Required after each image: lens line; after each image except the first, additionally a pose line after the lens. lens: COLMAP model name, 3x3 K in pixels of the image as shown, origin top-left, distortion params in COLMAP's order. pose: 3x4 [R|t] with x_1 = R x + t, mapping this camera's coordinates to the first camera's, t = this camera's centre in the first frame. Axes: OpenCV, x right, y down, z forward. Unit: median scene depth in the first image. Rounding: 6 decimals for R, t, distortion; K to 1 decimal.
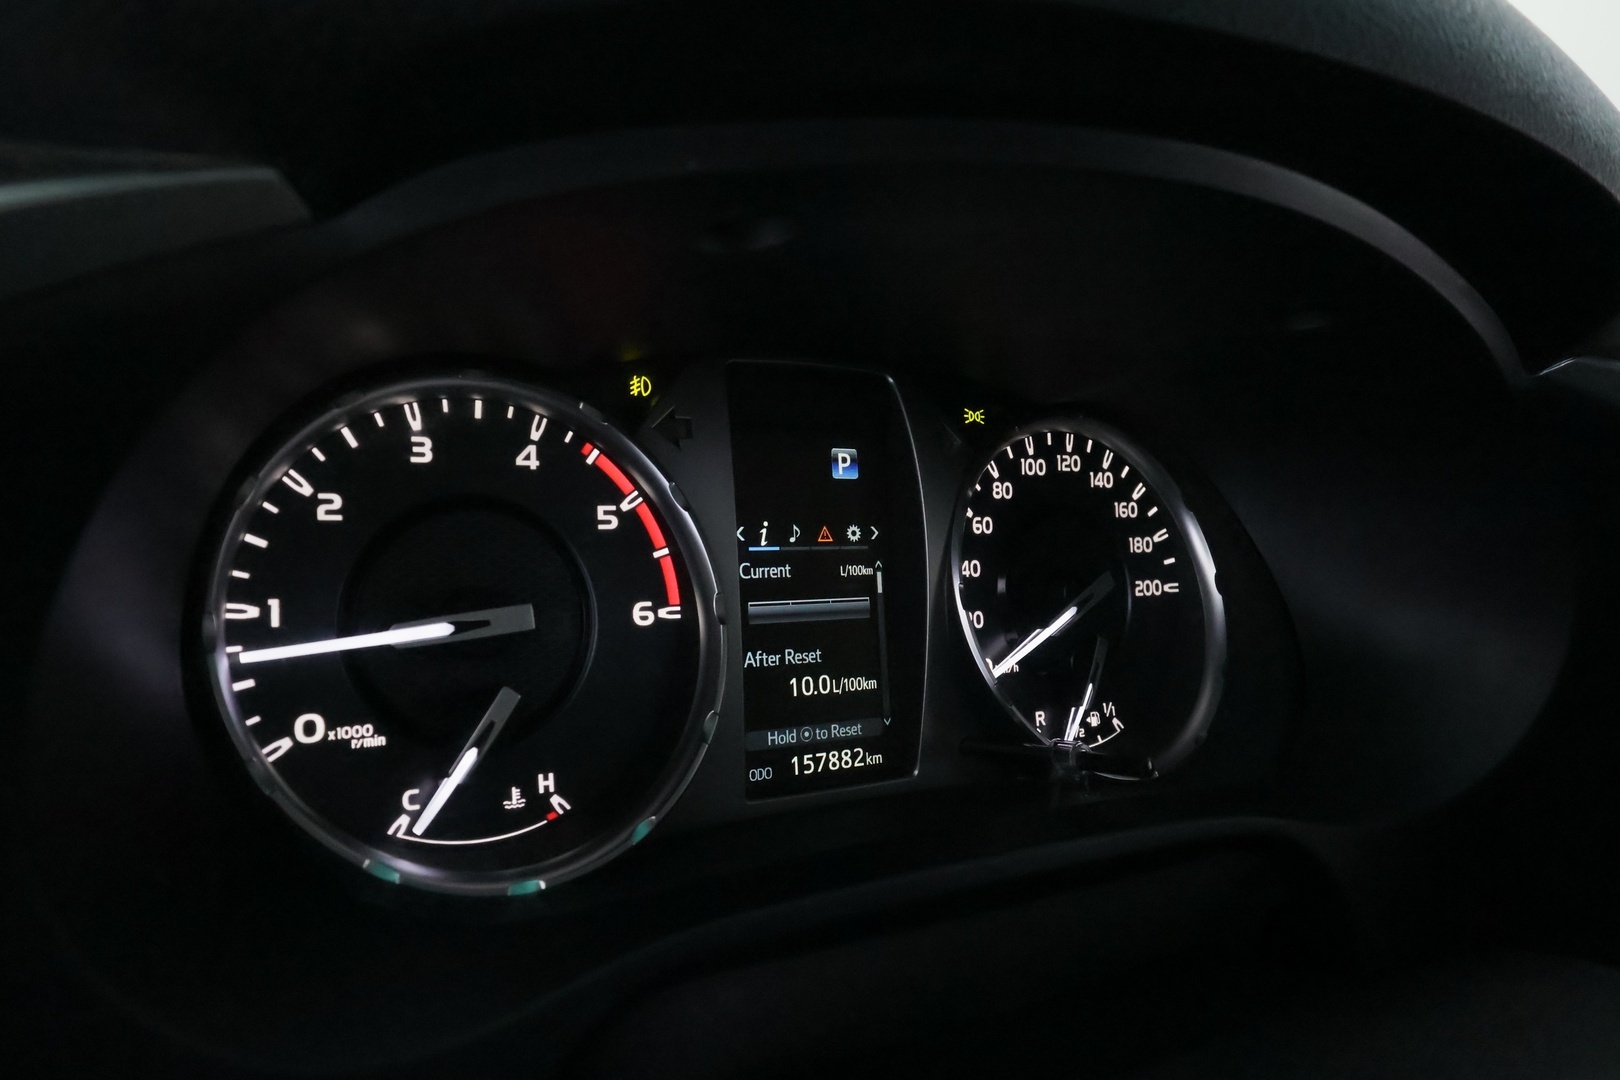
lens RADIAL K [[1220.0, 0, 816.5], [0, 1220.0, 545.6], [0, 0, 1]] dist [0.034555, 0.002713]
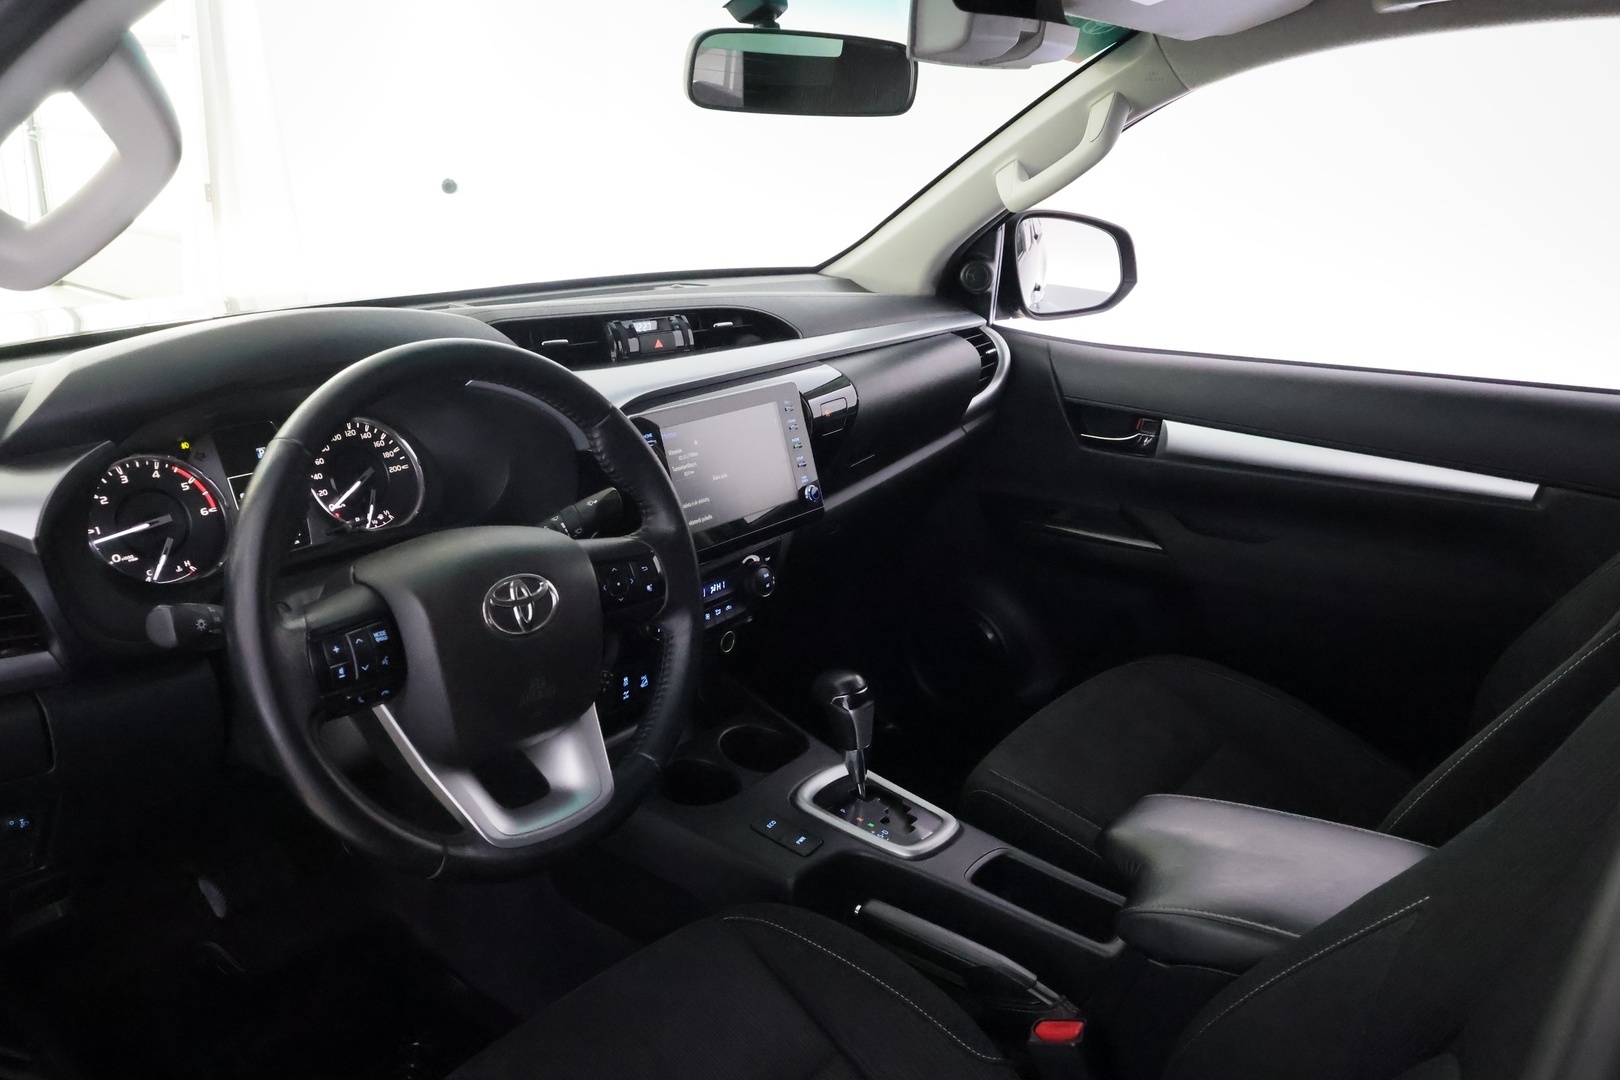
lens RADIAL K [[1273.8, 0, 810.0], [0, 1273.8, 535.6], [0, 0, 1]] dist [0.033834, -0.003297]
pose [[0.932277, -0.236104, 0.274071, 0.440305], [0.213099, 0.970667, 0.111325, 0.083267], [-0.292316, -0.045381, 0.955244, -2.942994]]
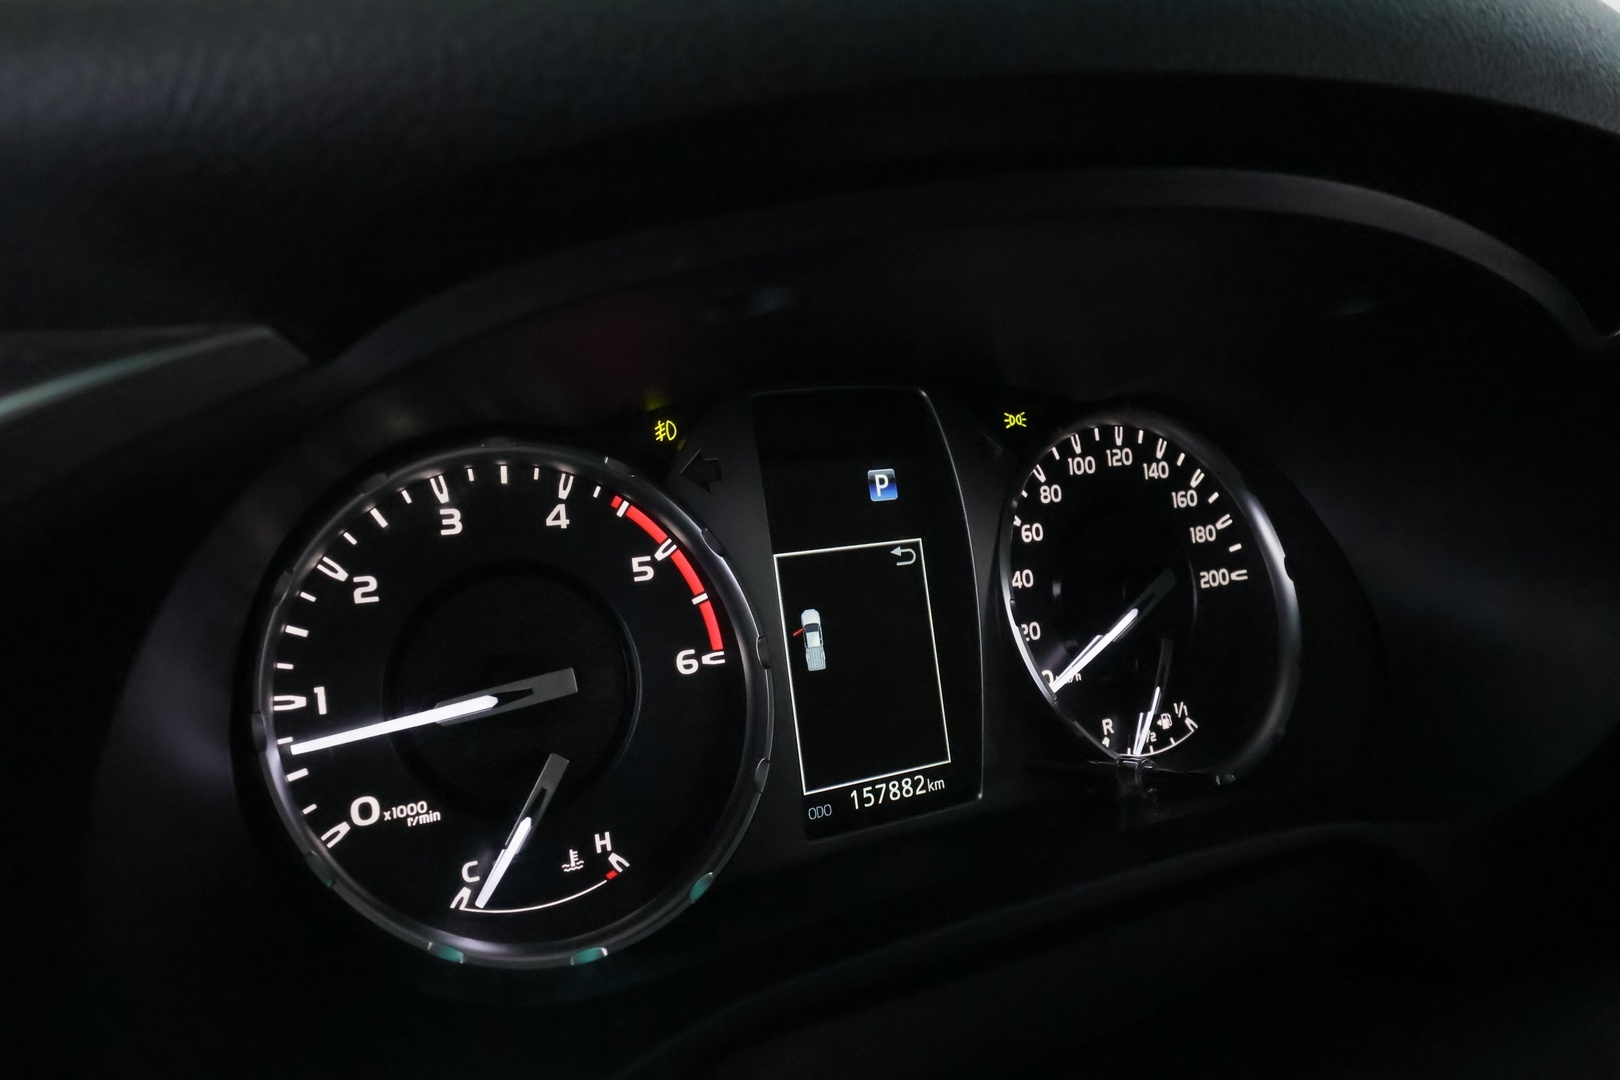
lens RADIAL K [[1273.8, 0, 813.0], [0, 1273.8, 546.0], [0, 0, 1]] dist [0.033834, -0.003297]
pose [[0.995105, -0.077408, -0.061427, 0.030763], [0.079241, 0.996463, 0.027986, -0.059778], [0.059043, -0.032717, 0.997719, -0.019571]]
